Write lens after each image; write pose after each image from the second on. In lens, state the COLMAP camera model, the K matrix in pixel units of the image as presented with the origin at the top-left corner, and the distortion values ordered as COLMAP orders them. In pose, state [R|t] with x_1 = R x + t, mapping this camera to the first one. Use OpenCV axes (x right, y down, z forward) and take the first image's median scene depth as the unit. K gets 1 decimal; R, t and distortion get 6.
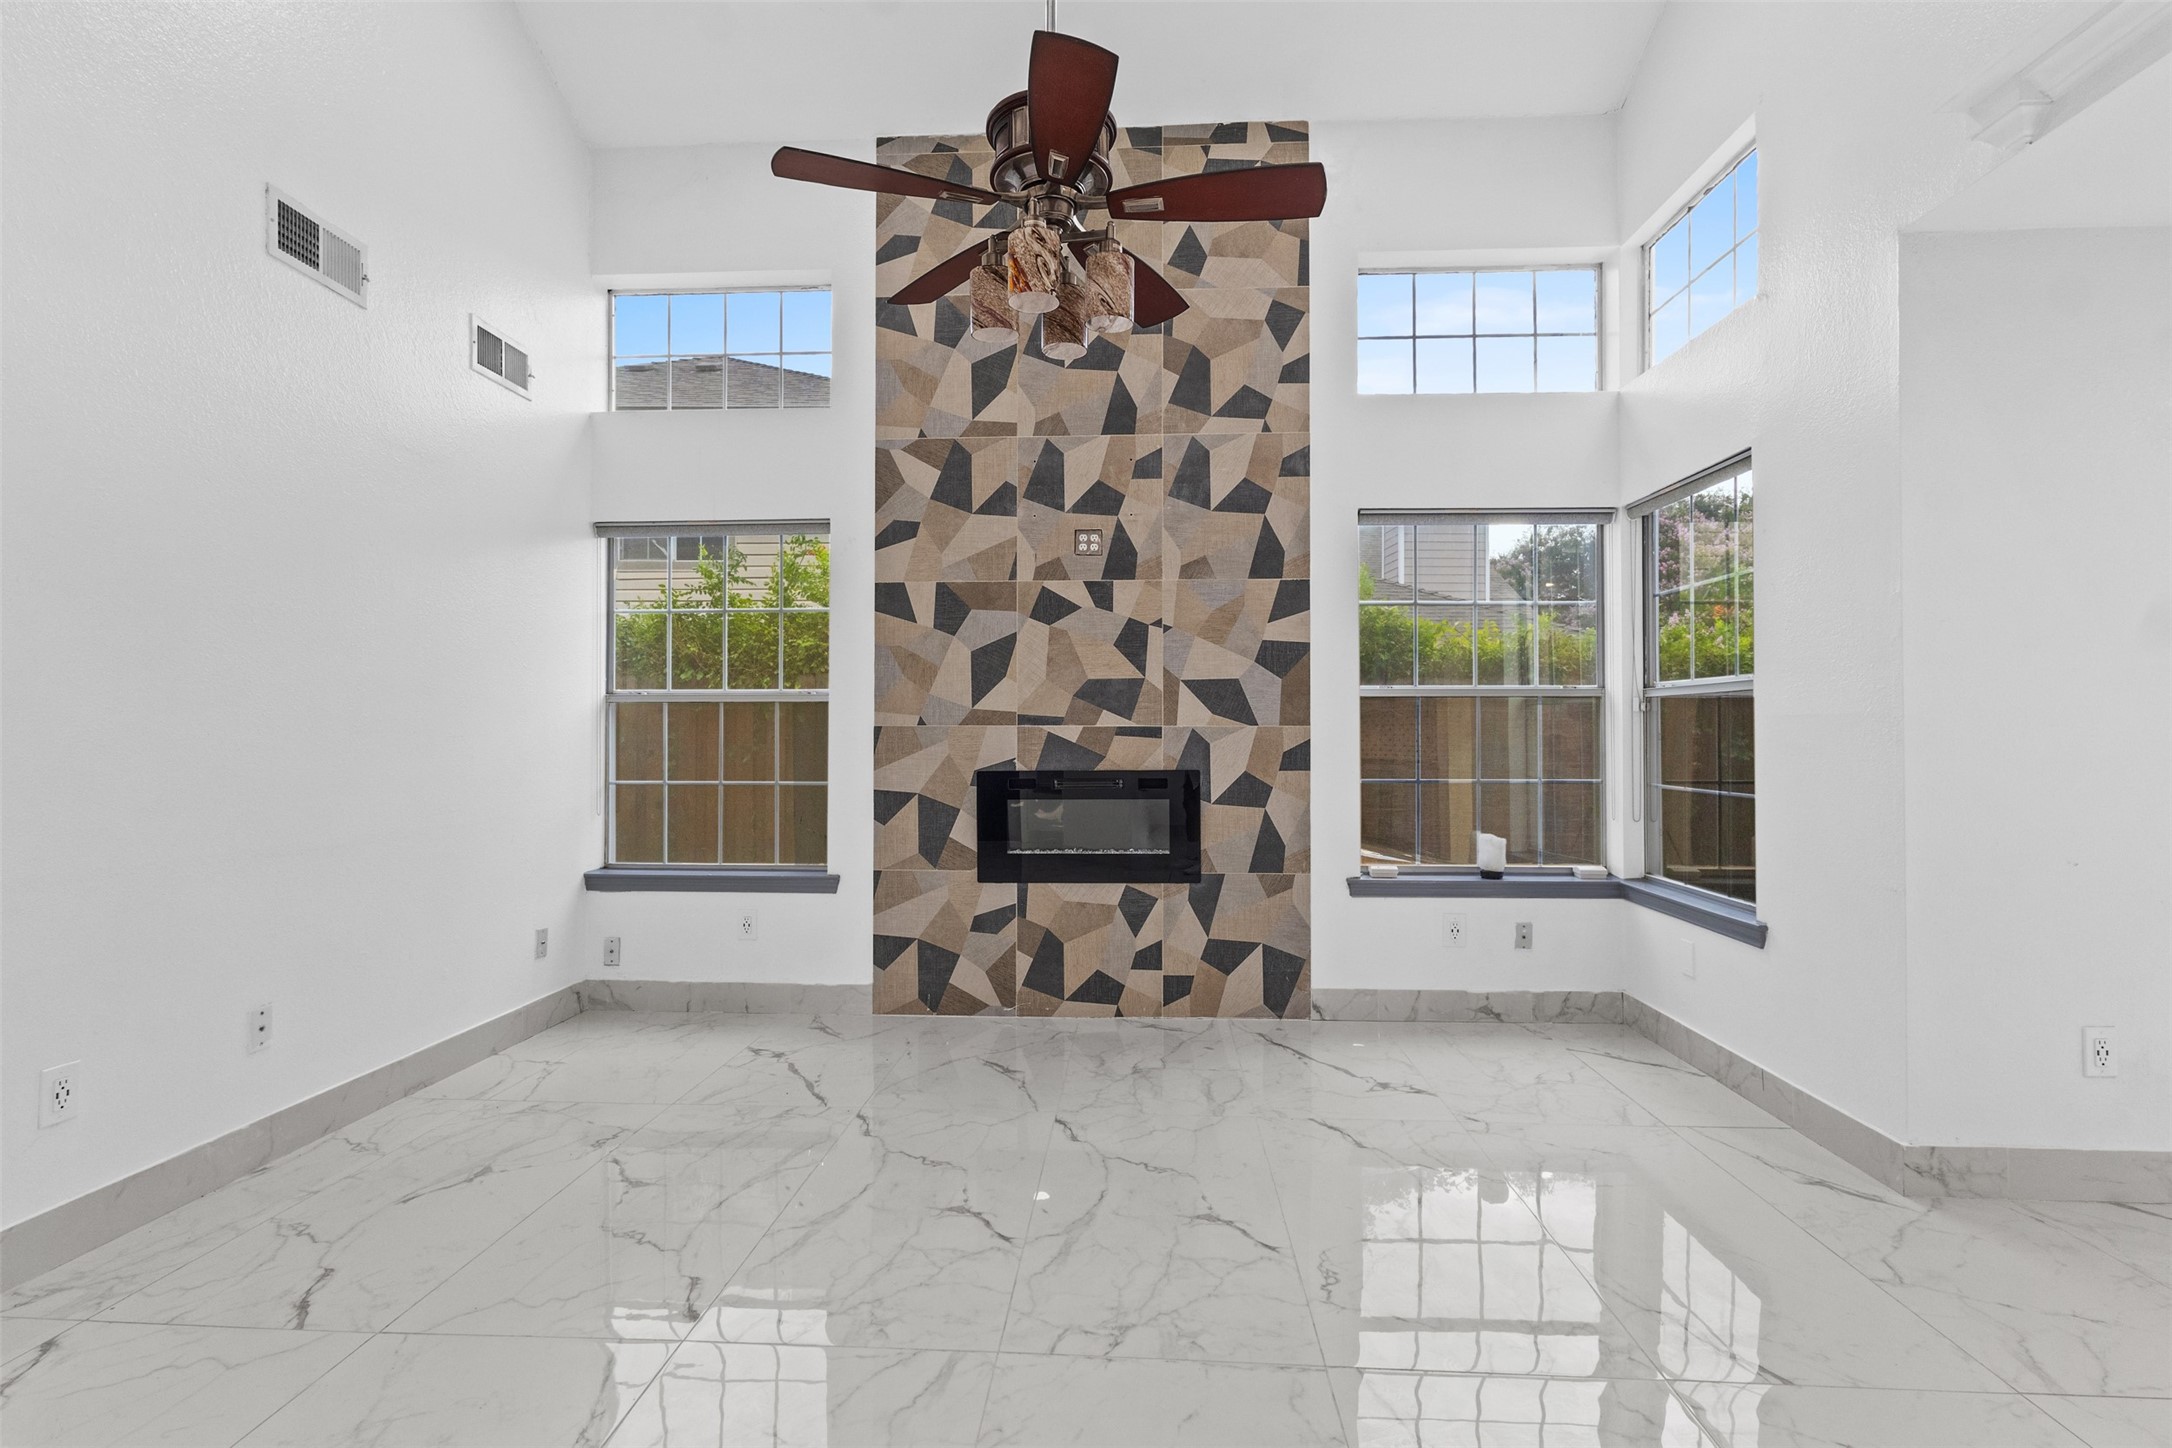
lens RADIAL K [[1002.2, 0, 1090.3], [0, 1002.2, 725.2], [0, 0, 1]] dist [-0.000840, 0.001475]
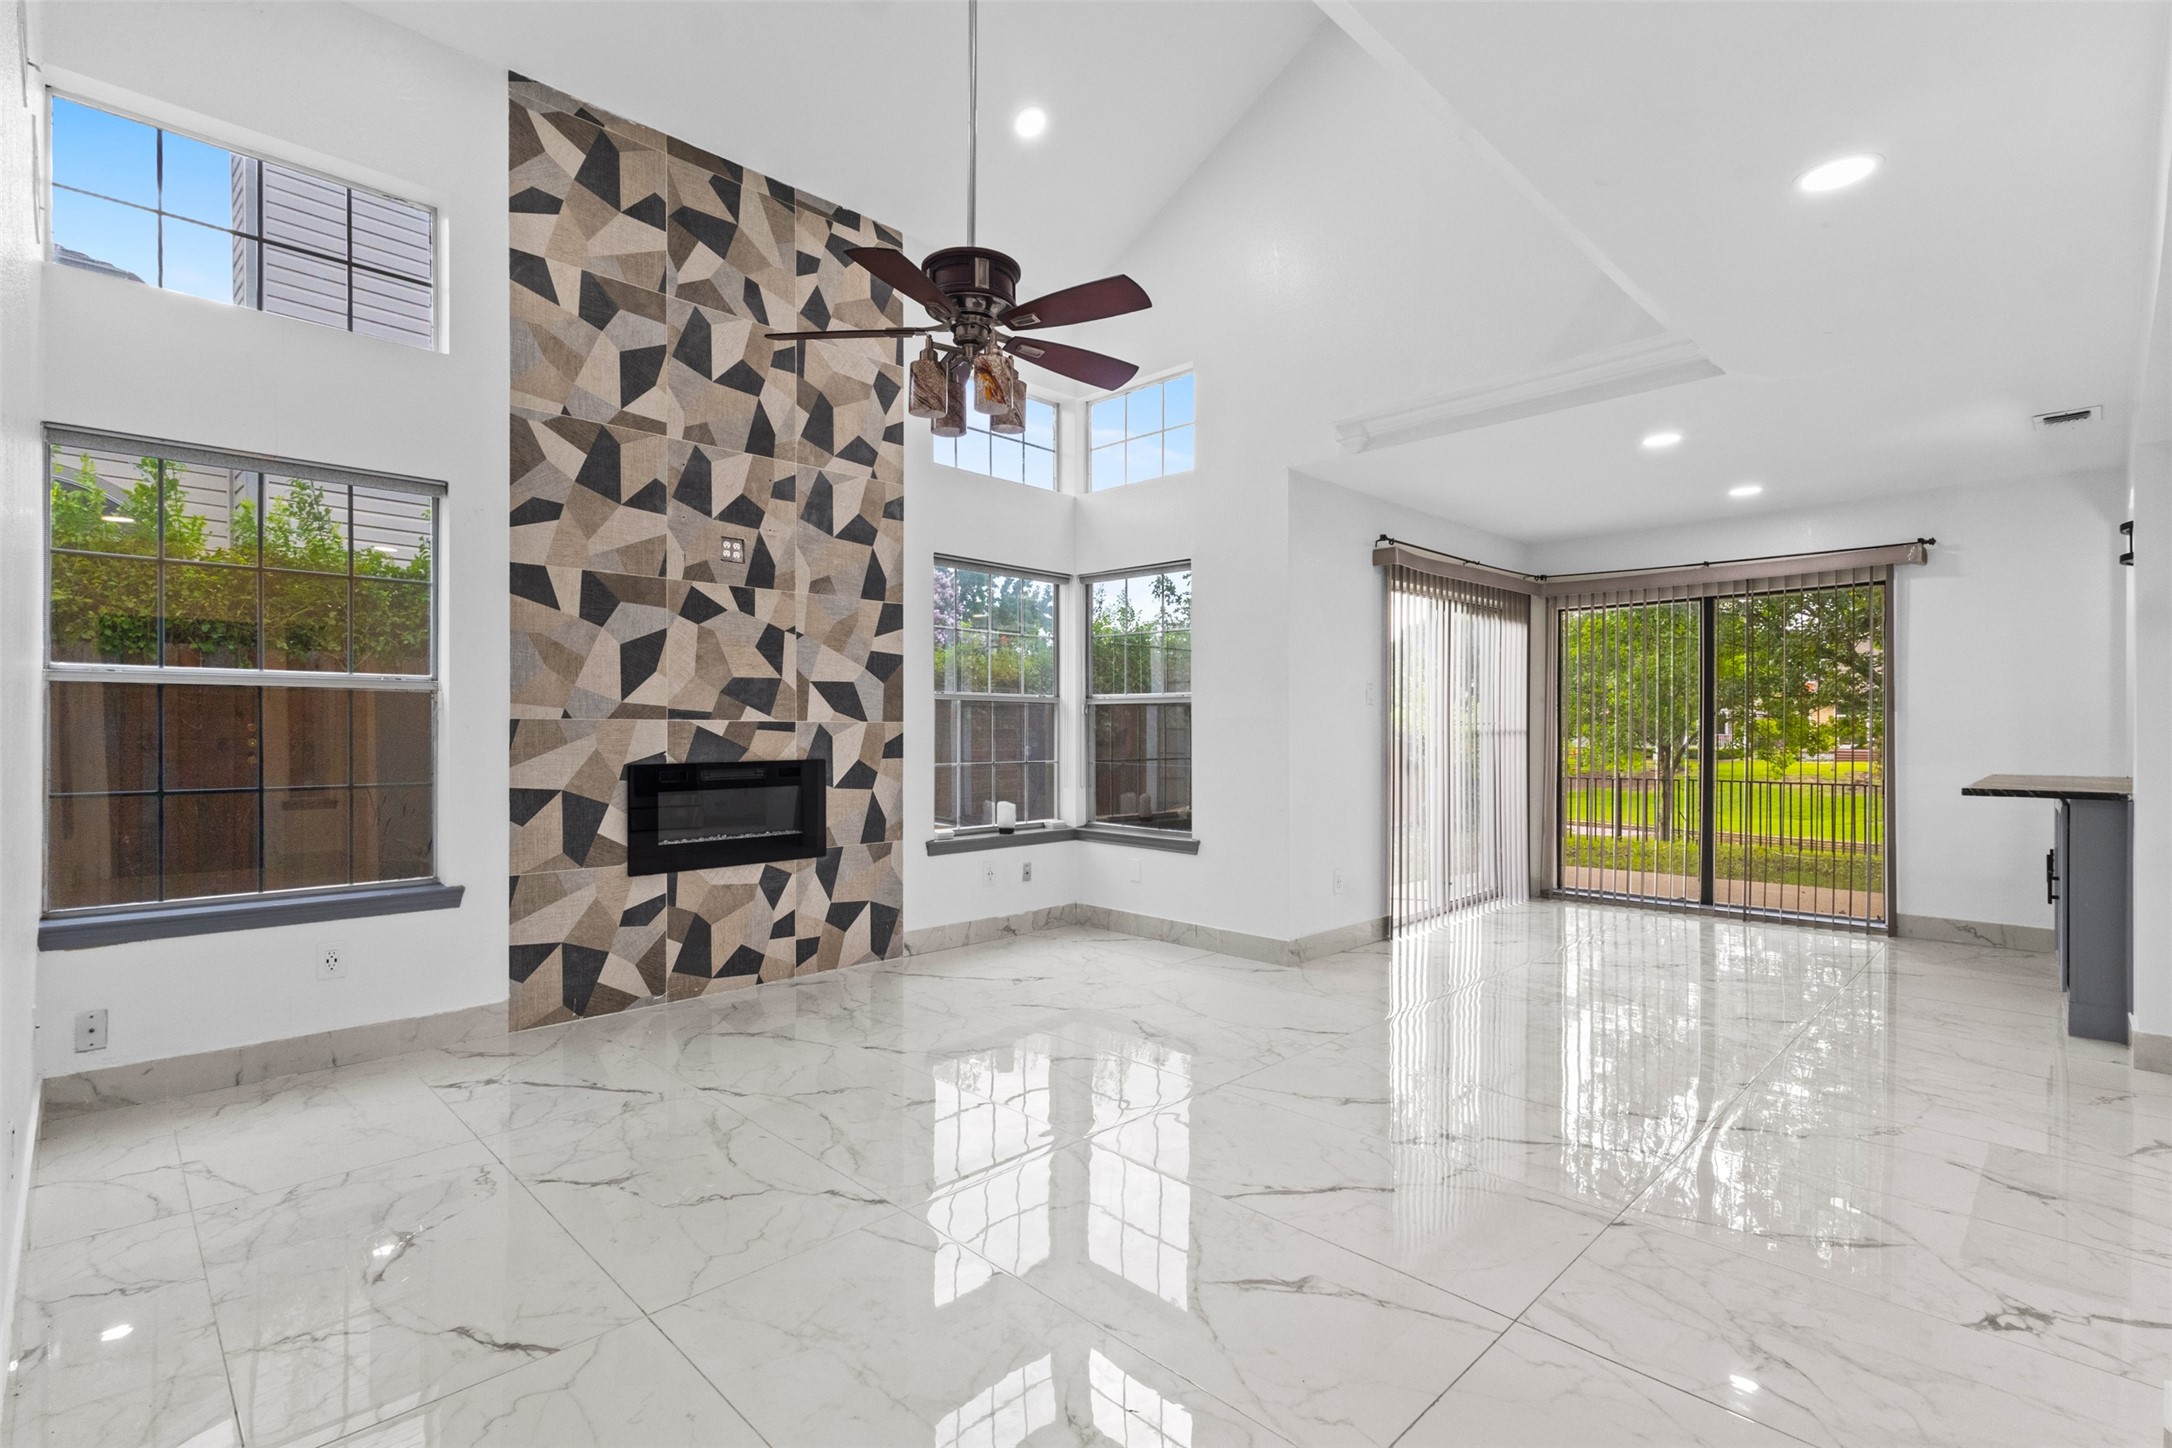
lens RADIAL K [[1002.2, 0, 1084.5], [0, 1002.2, 731.0], [0, 0, 1]] dist [-0.000840, 0.001475]
pose [[0.669852, 0.000204, 0.742494, -0.551888], [-0.008360, 0.999939, 0.007267, 0.000915], [-0.742447, -0.011075, 0.669813, -0.001878]]
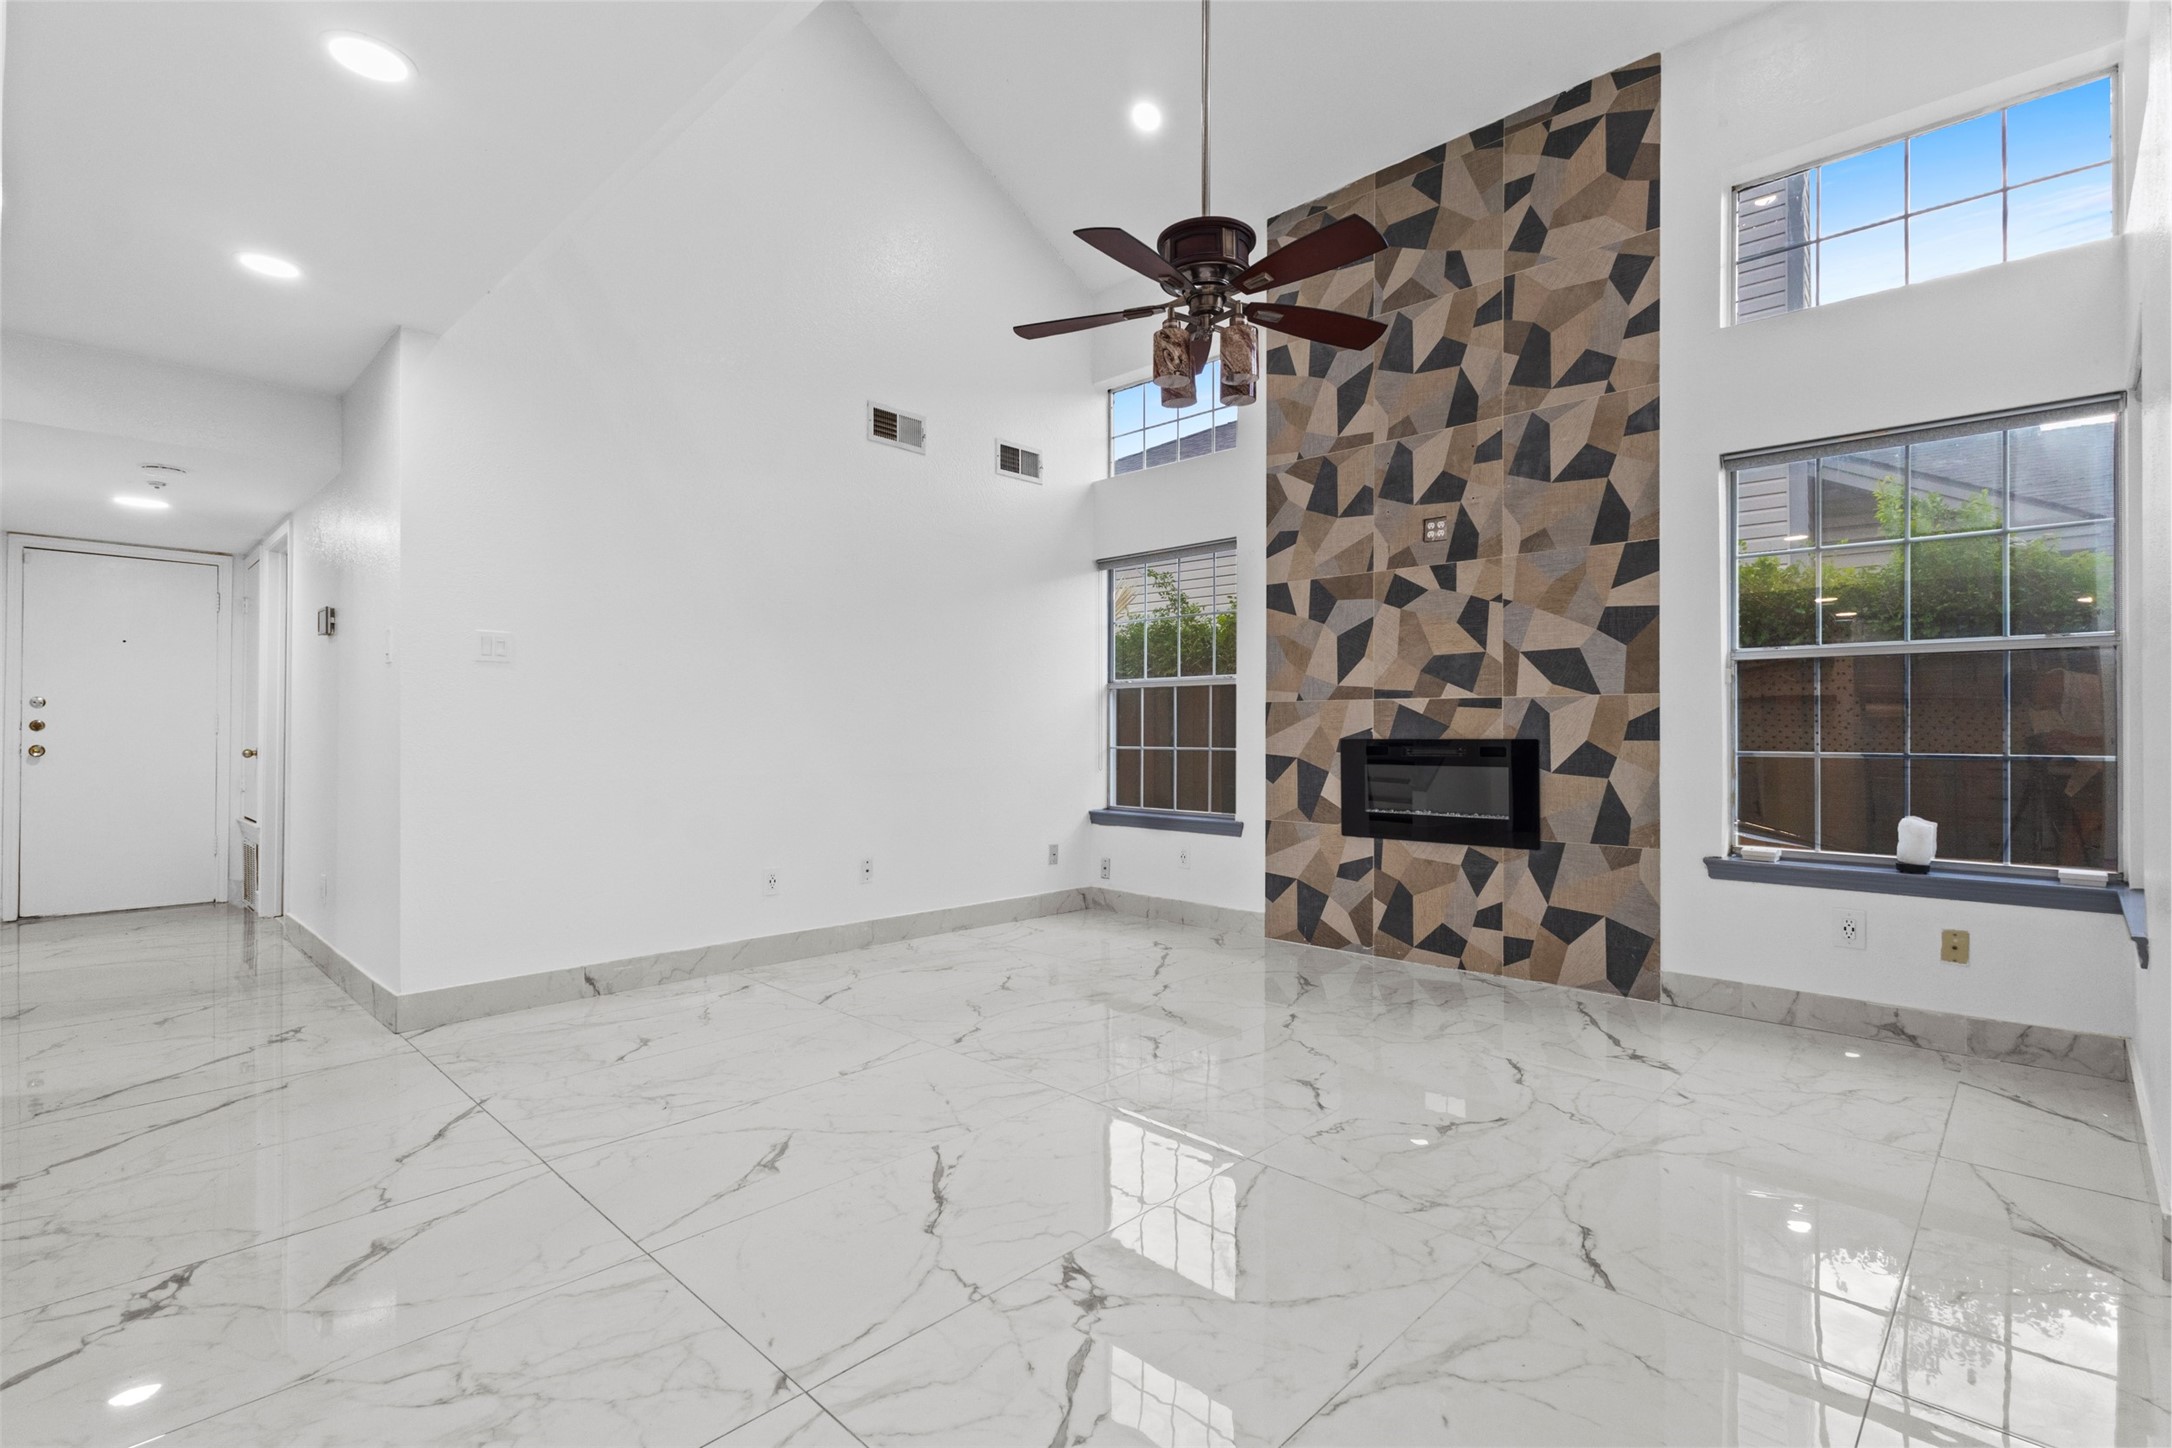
lens RADIAL K [[1002.2, 0, 1093.5], [0, 1002.2, 724.7], [0, 0, 1]] dist [-0.000840, 0.001475]
pose [[0.759399, -0.003326, -0.650617, 0.426705], [0.005267, 0.999986, 0.001036, 0.026314], [0.650604, -0.004214, 0.759405, -0.066284]]
